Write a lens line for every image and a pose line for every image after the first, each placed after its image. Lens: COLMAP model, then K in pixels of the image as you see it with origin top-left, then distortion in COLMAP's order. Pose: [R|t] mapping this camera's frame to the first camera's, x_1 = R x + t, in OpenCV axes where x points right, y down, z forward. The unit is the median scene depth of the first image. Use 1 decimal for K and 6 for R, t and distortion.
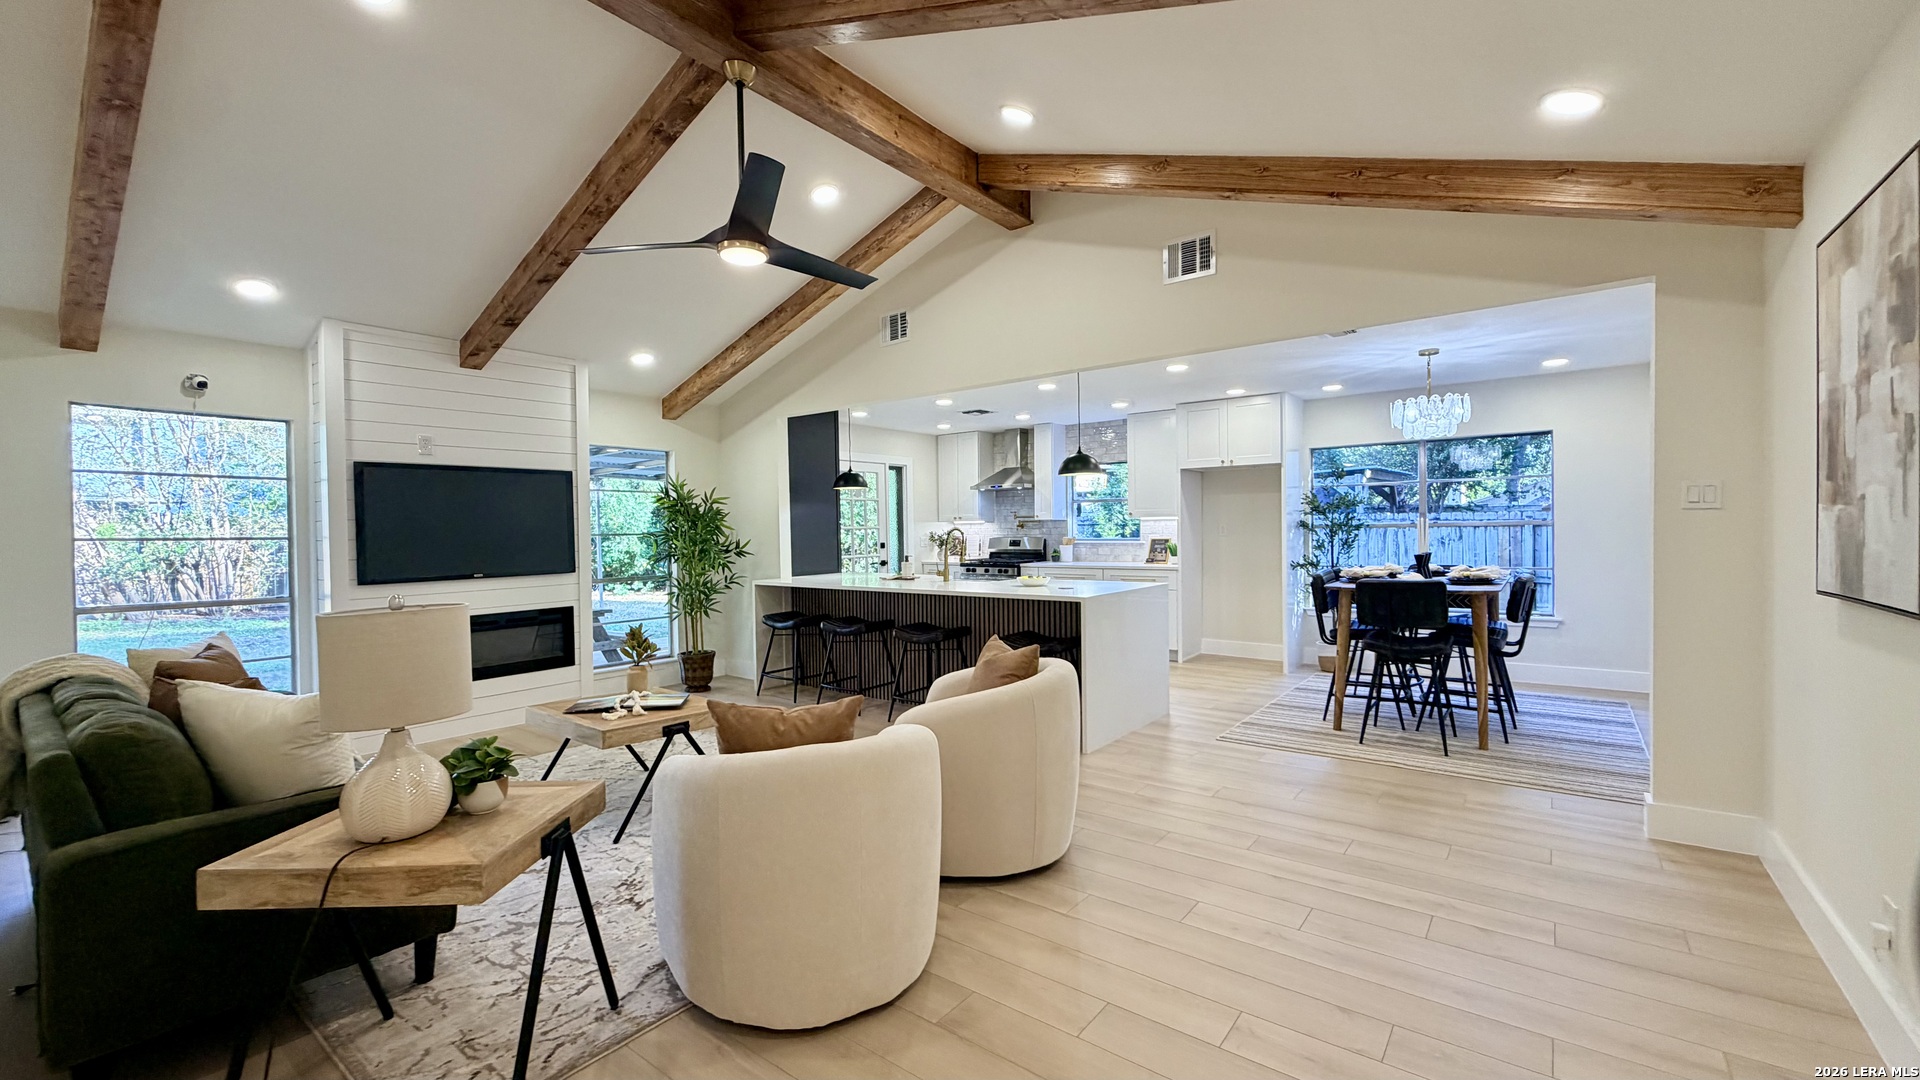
lens RADIAL K [[768.1, 0, 954.9], [0, 768.1, 539.7], [0, 0, 1]] dist [0.001064, -0.000021]
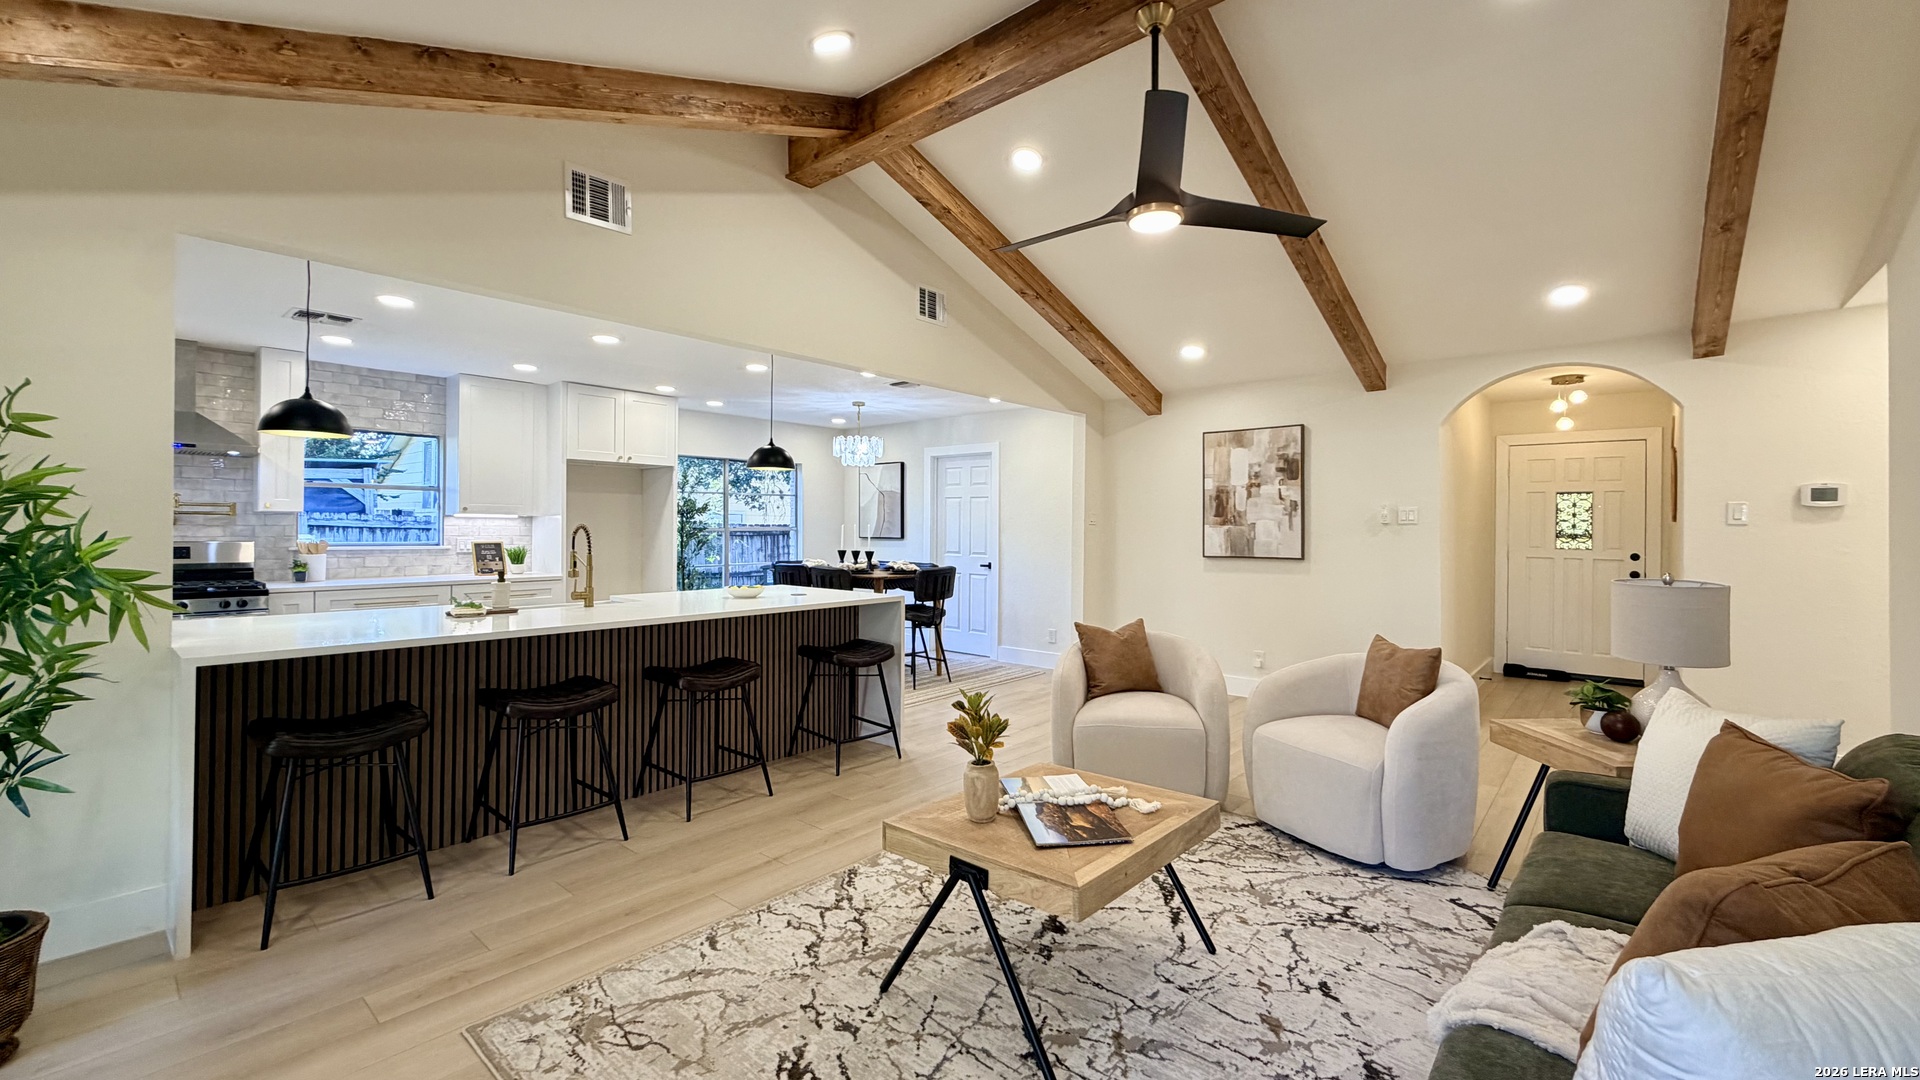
lens RADIAL K [[775.0, 0, 954.9], [0, 775.0, 527.7], [0, 0, 1]] dist [0.000365, 0.000075]
pose [[0.058385, 0.015165, 0.998179, -0.638129], [0.008407, 0.999842, -0.015682, -0.000082], [-0.998259, 0.009307, 0.058248, 0.637751]]
